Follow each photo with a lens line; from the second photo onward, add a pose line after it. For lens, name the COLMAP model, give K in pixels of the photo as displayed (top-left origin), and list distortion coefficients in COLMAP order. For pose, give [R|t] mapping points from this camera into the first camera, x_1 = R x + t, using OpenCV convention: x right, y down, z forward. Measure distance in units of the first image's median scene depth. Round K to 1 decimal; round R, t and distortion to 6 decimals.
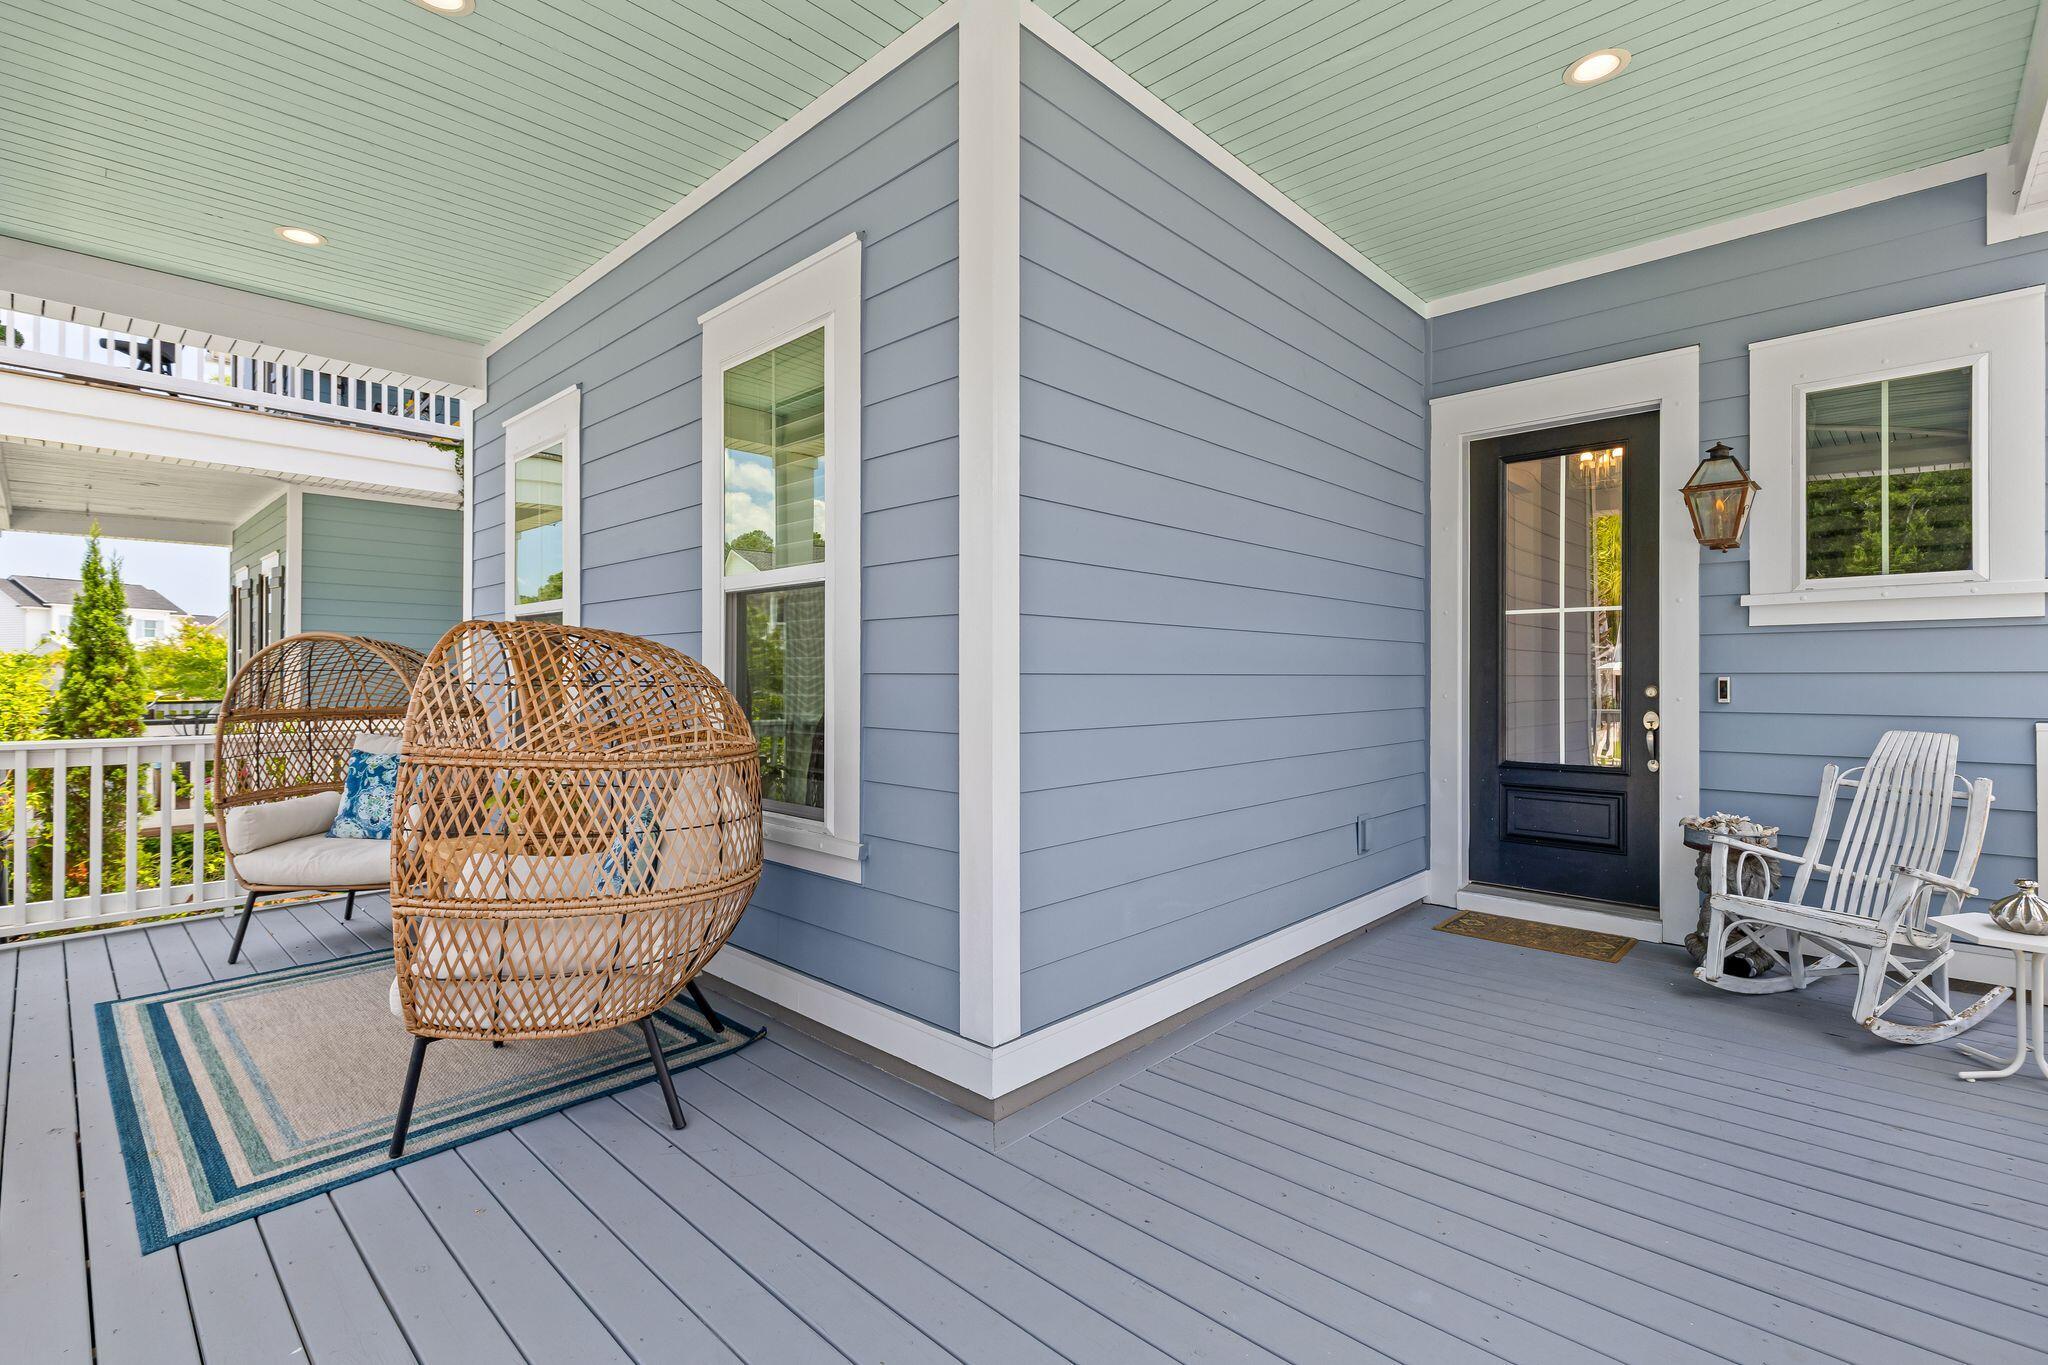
lens RADIAL K [[928.3, 0, 1027.4], [0, 928.3, 680.4], [0, 0, 1]] dist [0.000624, 0.000417]
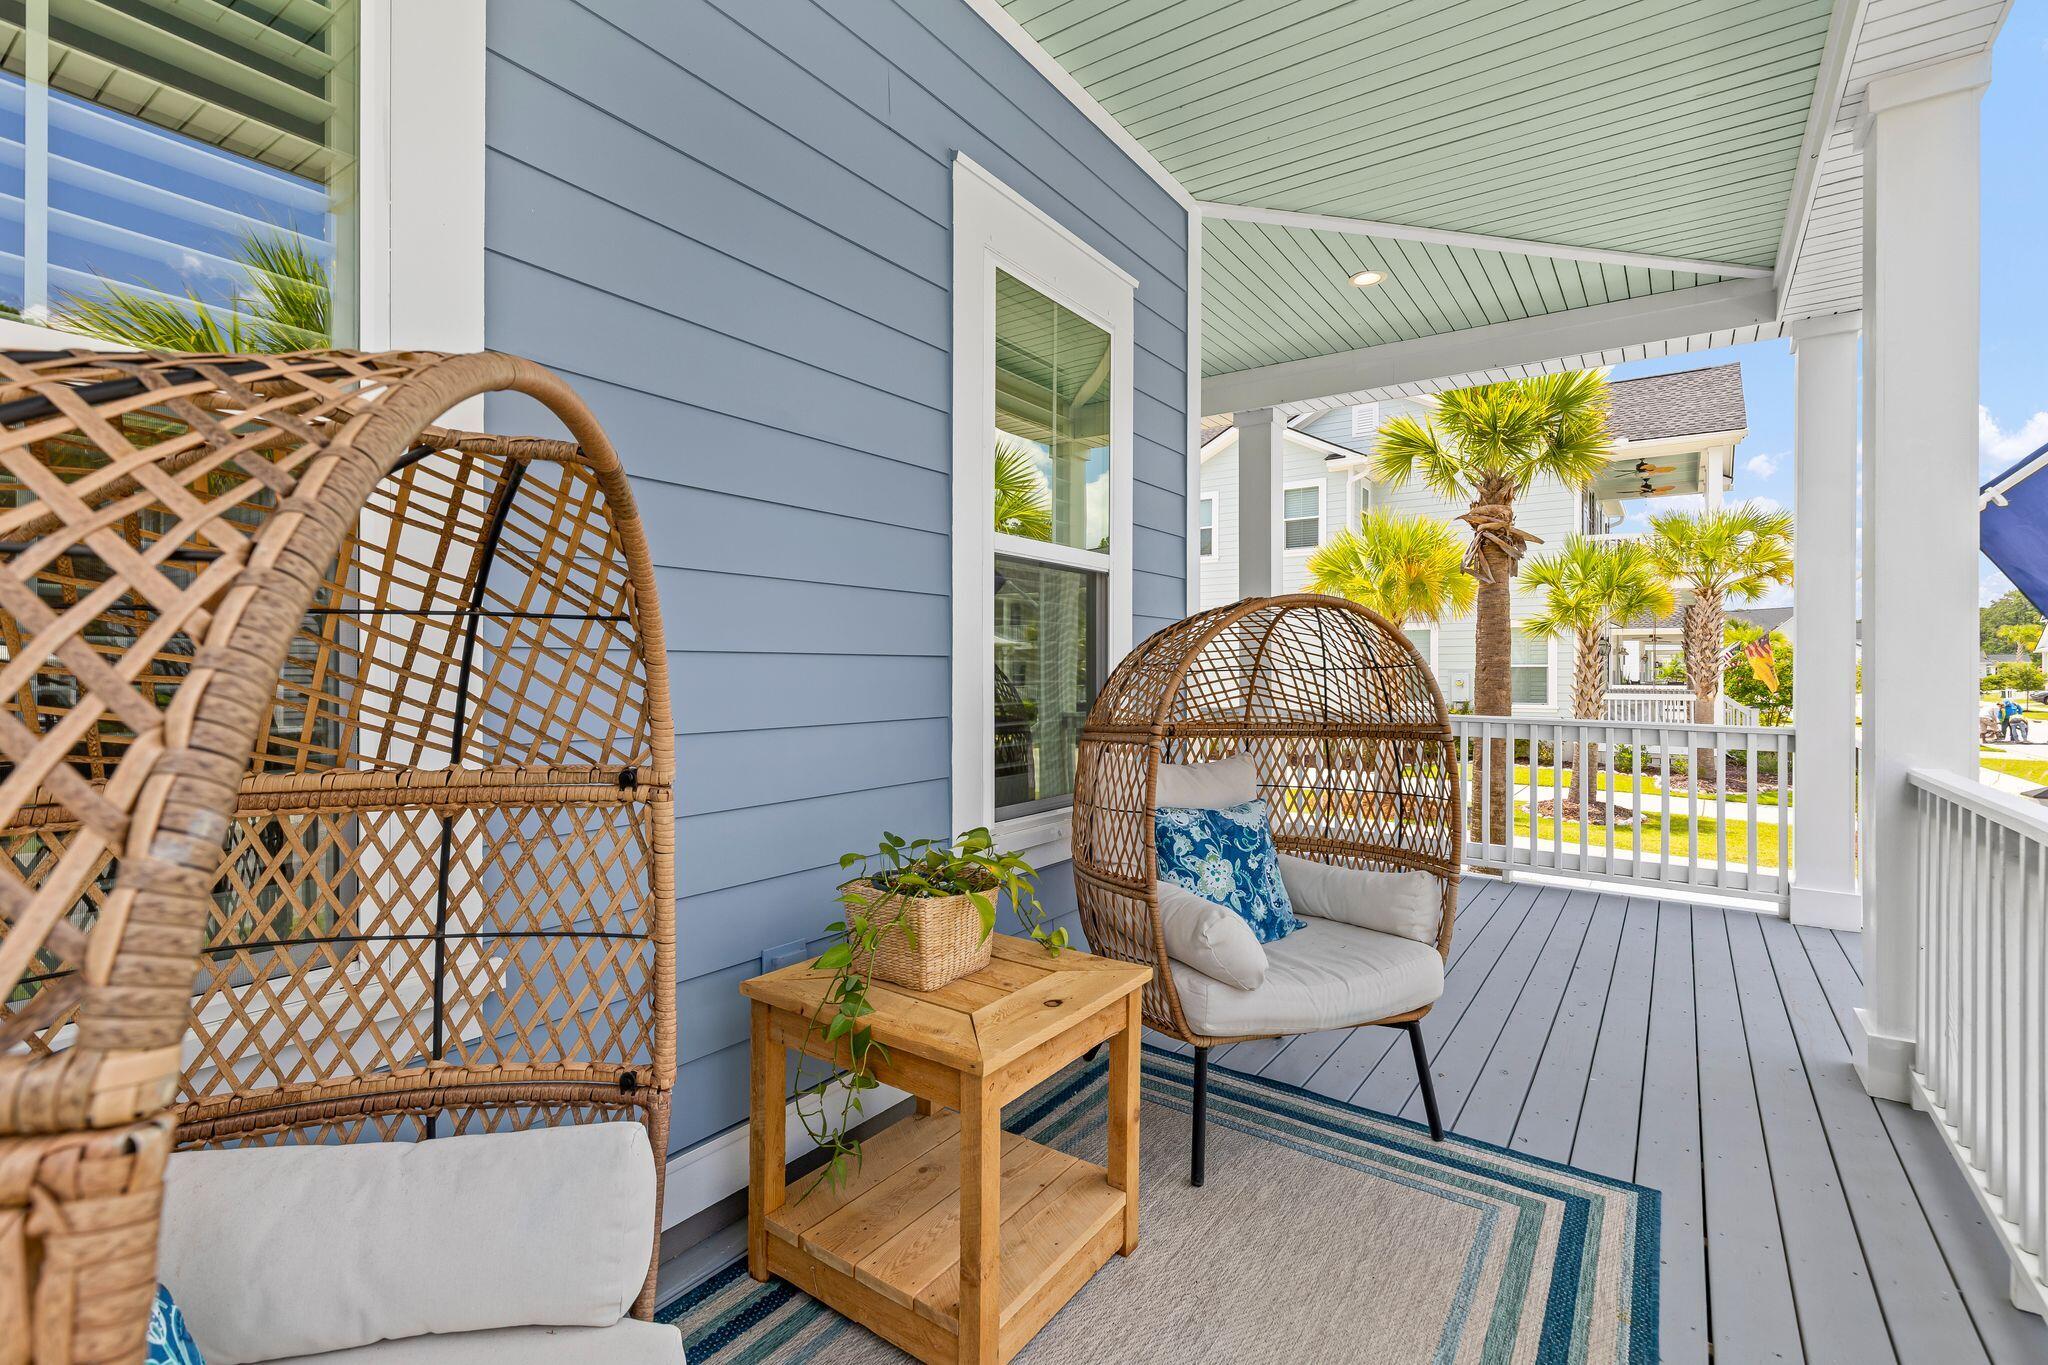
lens RADIAL K [[928.3, 0, 1026.9], [0, 928.3, 674.1], [0, 0, 1]] dist [0.000624, 0.000417]
pose [[-0.144250, -0.004696, 0.989530, -1.632417], [-0.001961, 0.999988, 0.004460, 0.007582], [-0.989539, -0.001298, -0.144257, 1.610455]]
